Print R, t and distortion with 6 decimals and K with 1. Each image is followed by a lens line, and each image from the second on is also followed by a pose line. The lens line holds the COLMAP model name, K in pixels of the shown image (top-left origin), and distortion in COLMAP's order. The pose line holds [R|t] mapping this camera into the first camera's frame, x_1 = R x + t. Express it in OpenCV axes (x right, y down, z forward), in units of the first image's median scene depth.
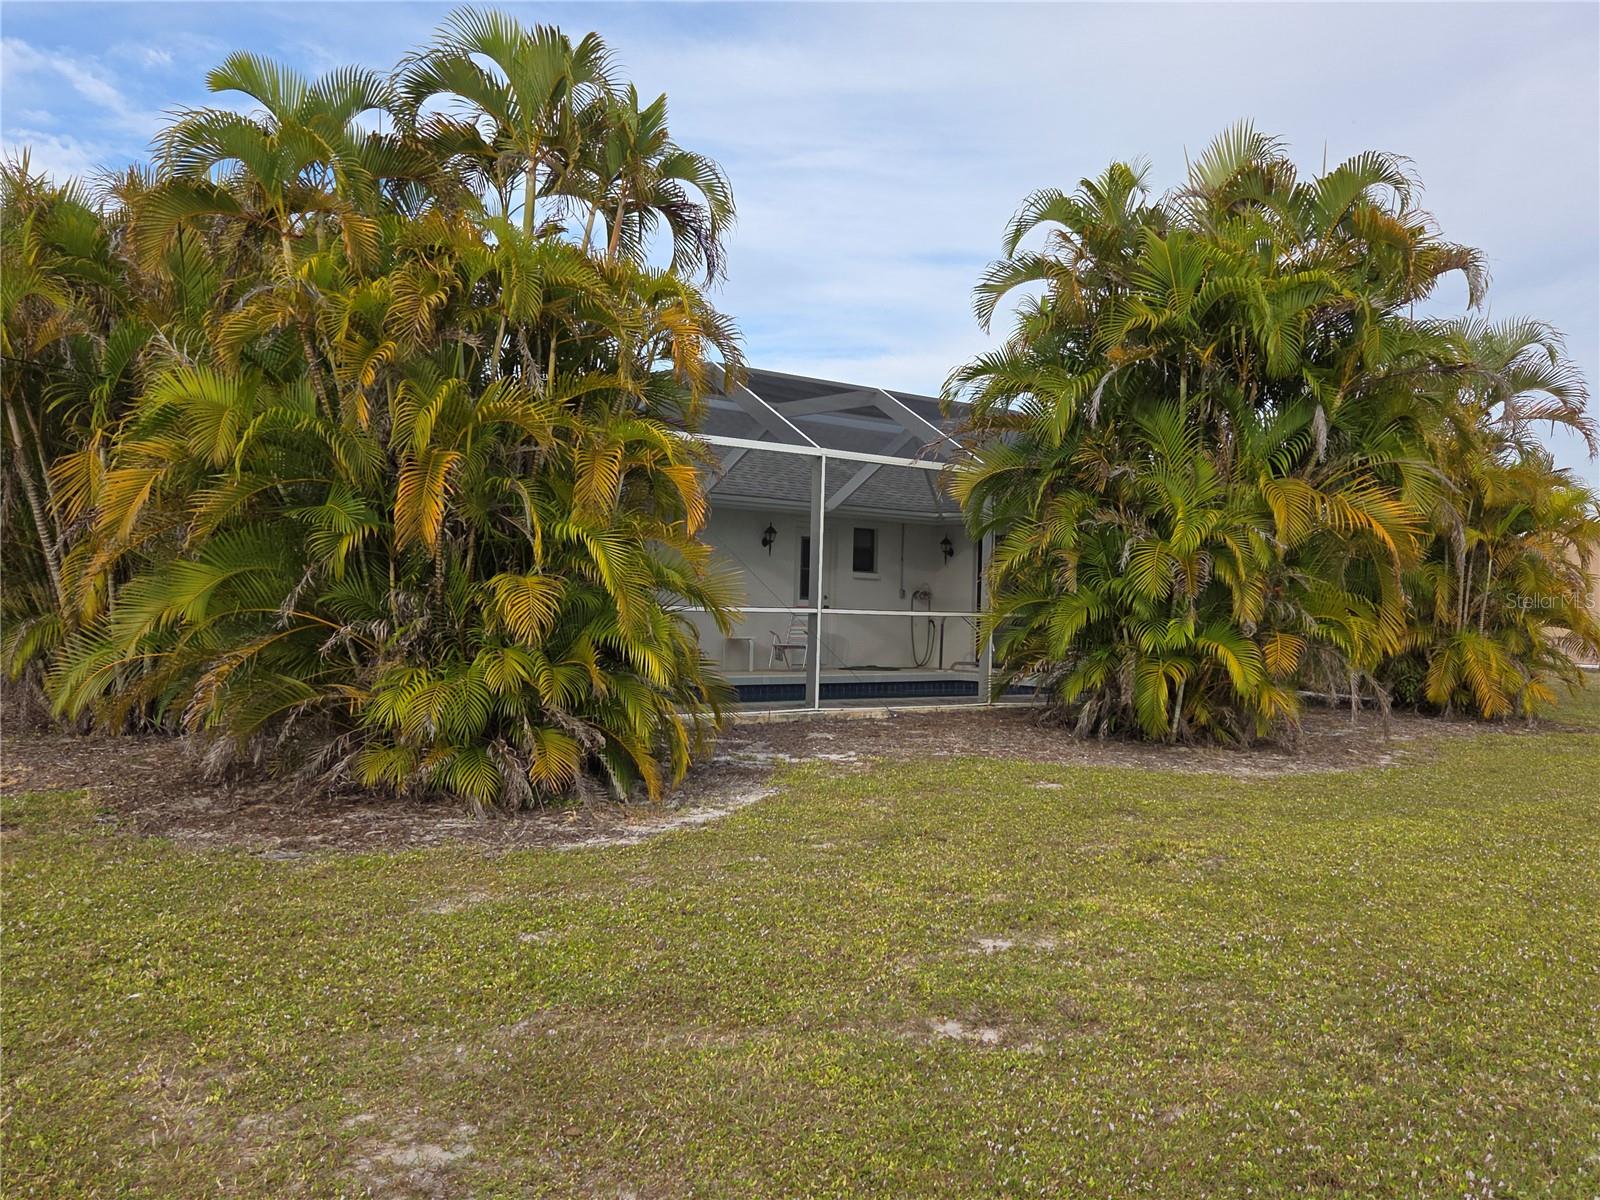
lens RADIAL K [[1313.2, 0, 800.0], [0, 1313.2, 600.0], [0, 0, 1]] dist [0.050934, -0.001448]
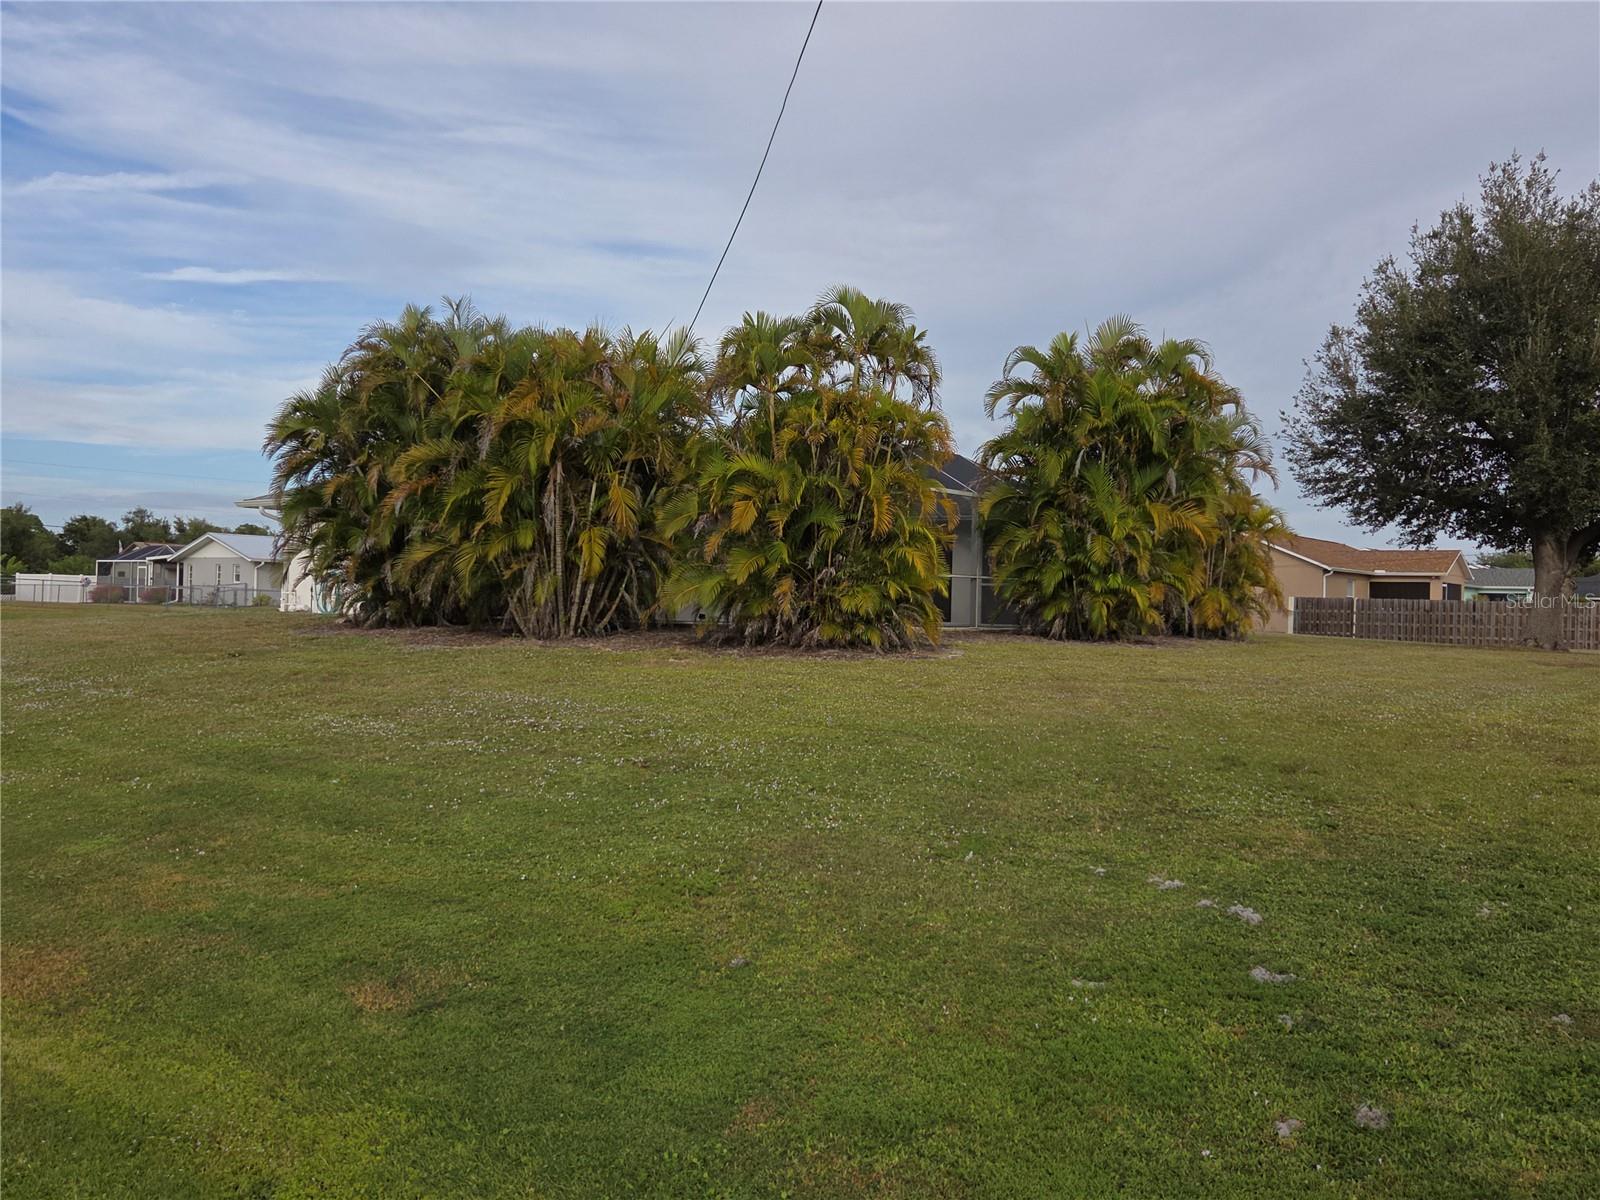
lens RADIAL K [[1313.2, 0, 800.0], [0, 1313.2, 600.0], [0, 0, 1]] dist [0.050934, -0.001448]
pose [[0.971226, -0.007791, 0.238033, -0.624955], [0.005734, 0.999940, 0.009331, 0.030782], [-0.238092, -0.007698, 0.971212, -0.797945]]
